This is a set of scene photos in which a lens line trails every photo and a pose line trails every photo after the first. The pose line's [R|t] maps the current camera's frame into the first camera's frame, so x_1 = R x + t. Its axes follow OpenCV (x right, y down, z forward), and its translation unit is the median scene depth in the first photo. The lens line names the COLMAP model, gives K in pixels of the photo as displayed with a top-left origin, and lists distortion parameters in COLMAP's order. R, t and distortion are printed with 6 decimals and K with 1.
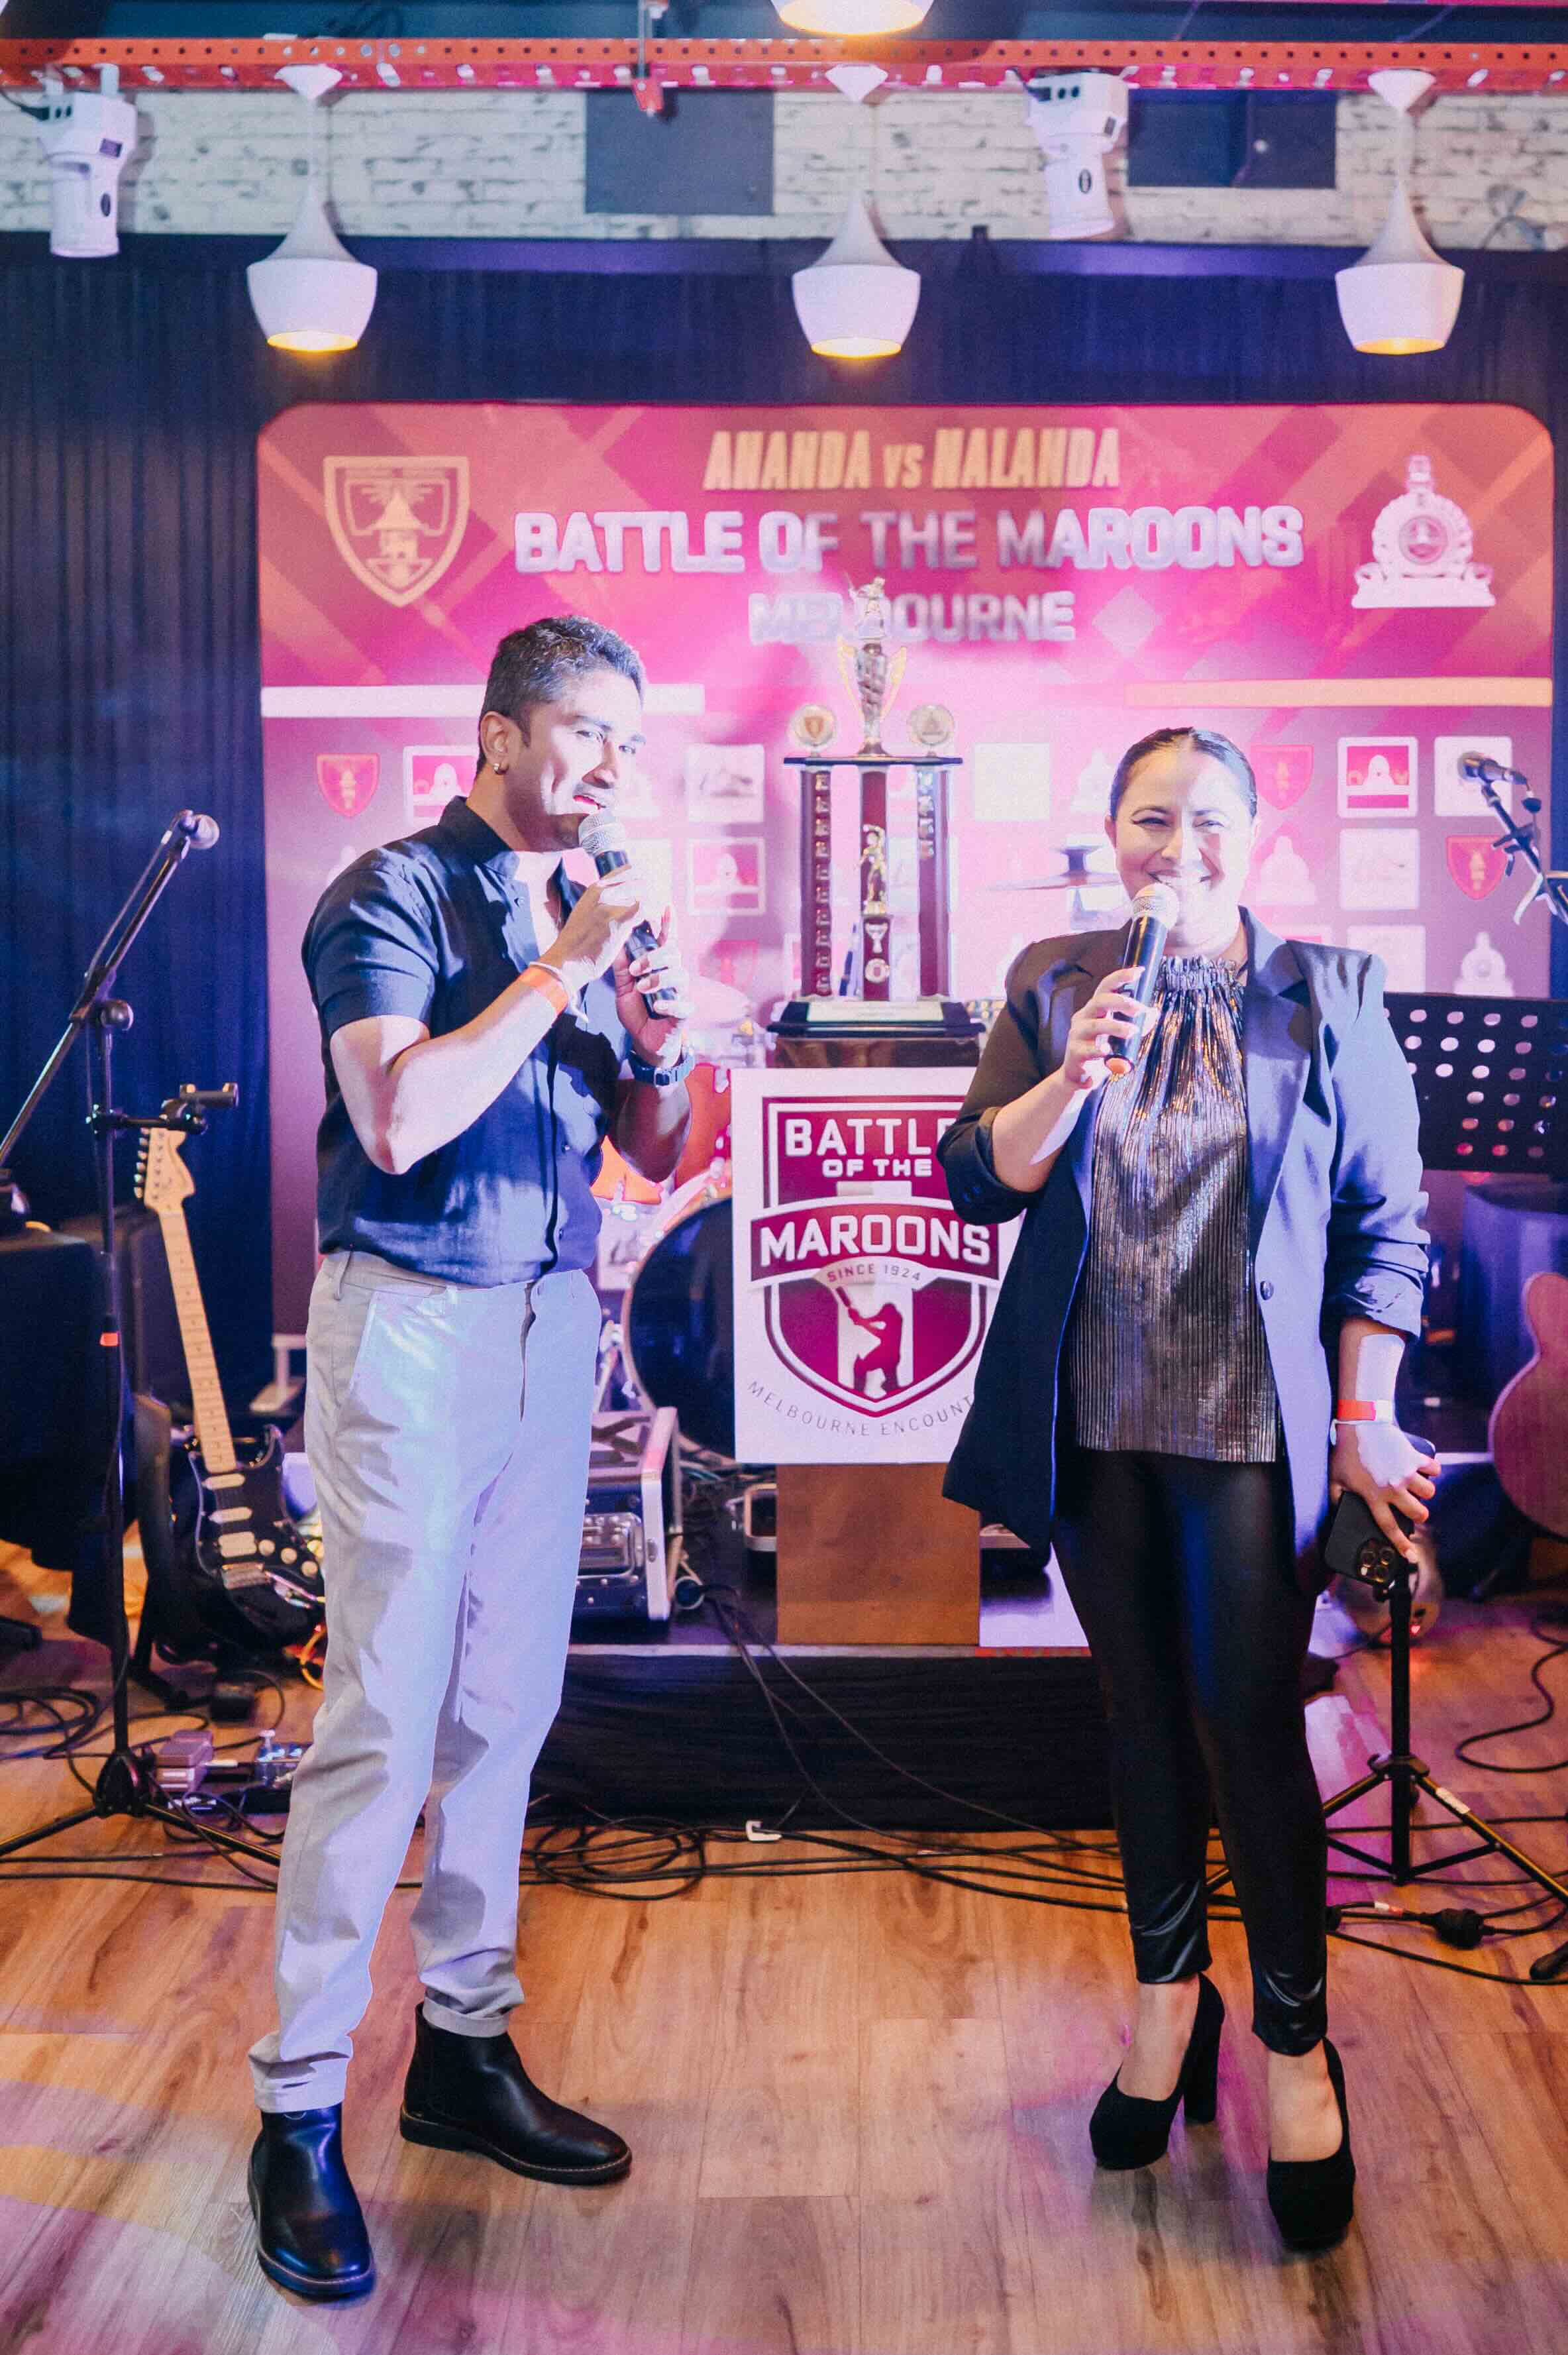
lens RADIAL K [[2768.2, 0, 888.1], [0, 2768.2, 940.9], [0, 0, 1]] dist [-0.010721, 0.008118]
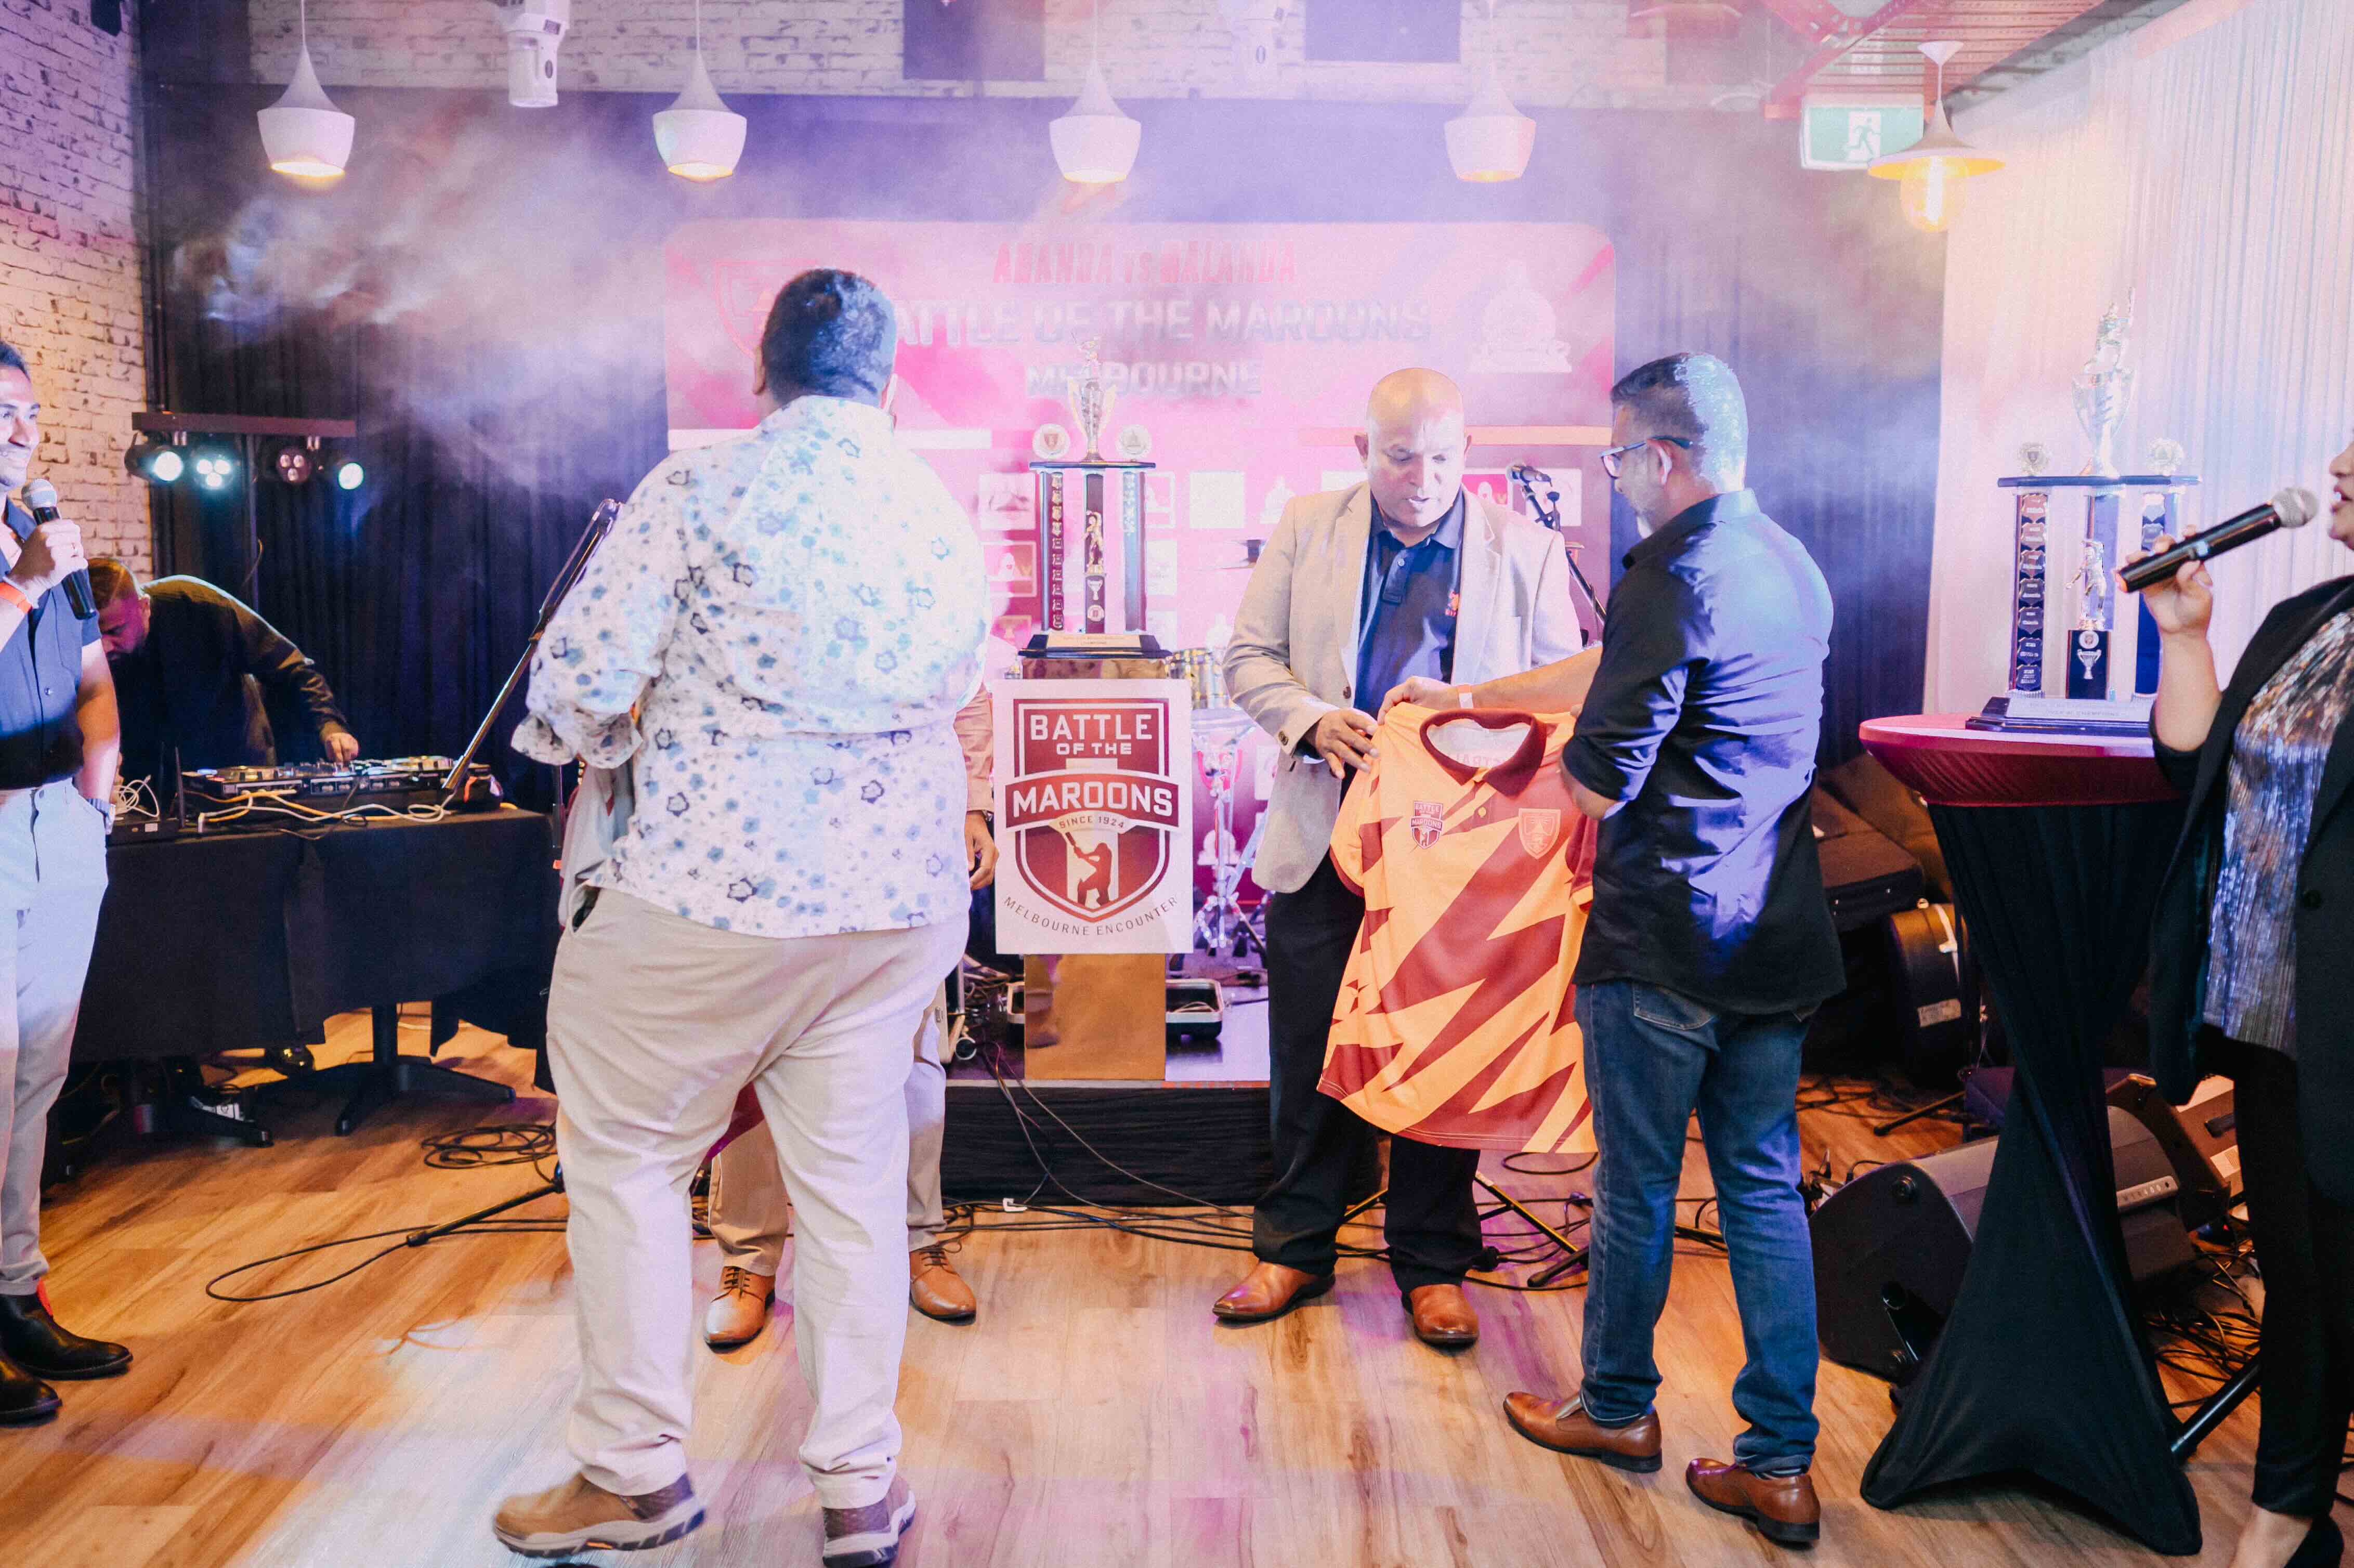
lens RADIAL K [[2160.1, 0, 1180.6], [0, 2160.1, 776.7], [0, 0, 1]] dist [-0.005351, -0.003152]
pose [[0.999989, 0.002398, 0.003943, 0.025608], [-0.002598, 0.998676, 0.051385, 0.027070], [-0.003815, -0.051394, 0.998671, -0.083778]]
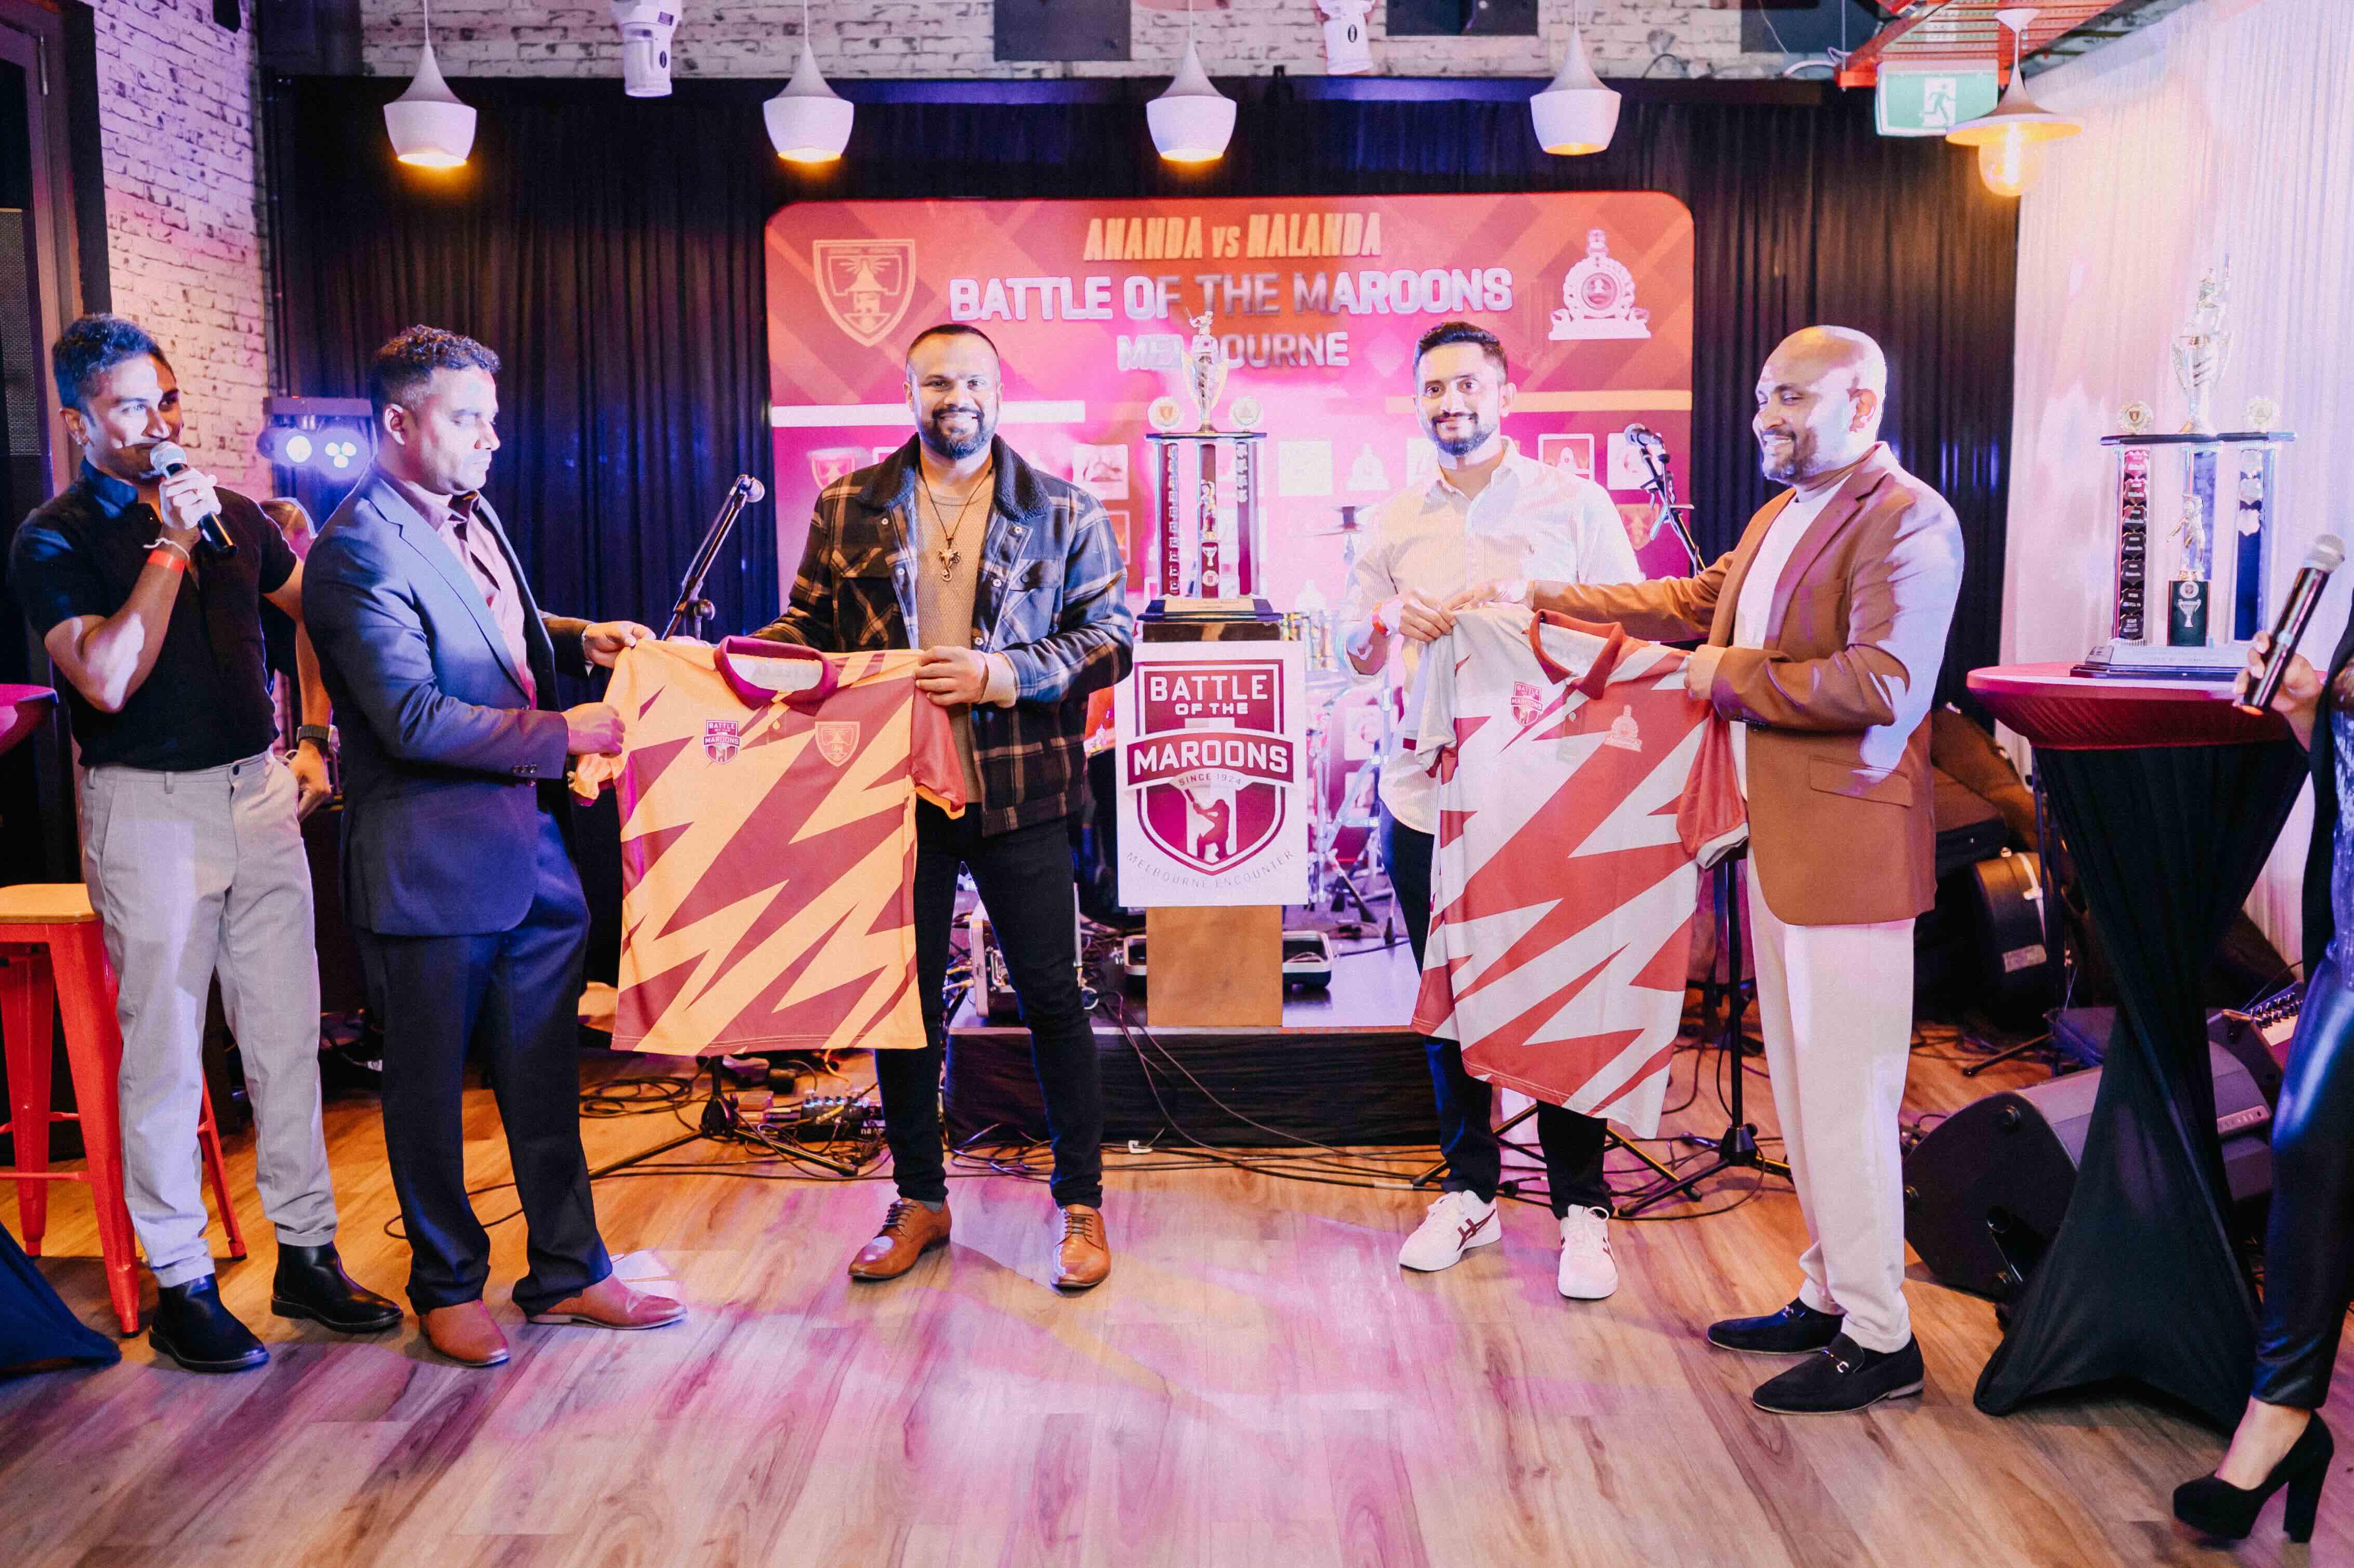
lens RADIAL K [[2157.3, 0, 1187.2], [0, 2157.3, 771.4], [0, 0, 1]] dist [-0.008126, 0.002308]
pose [[0.999852, -0.008409, -0.014989, 0.000038], [0.009339, 0.997964, 0.063098, 0.029377], [0.014428, -0.063229, 0.997895, -0.115093]]
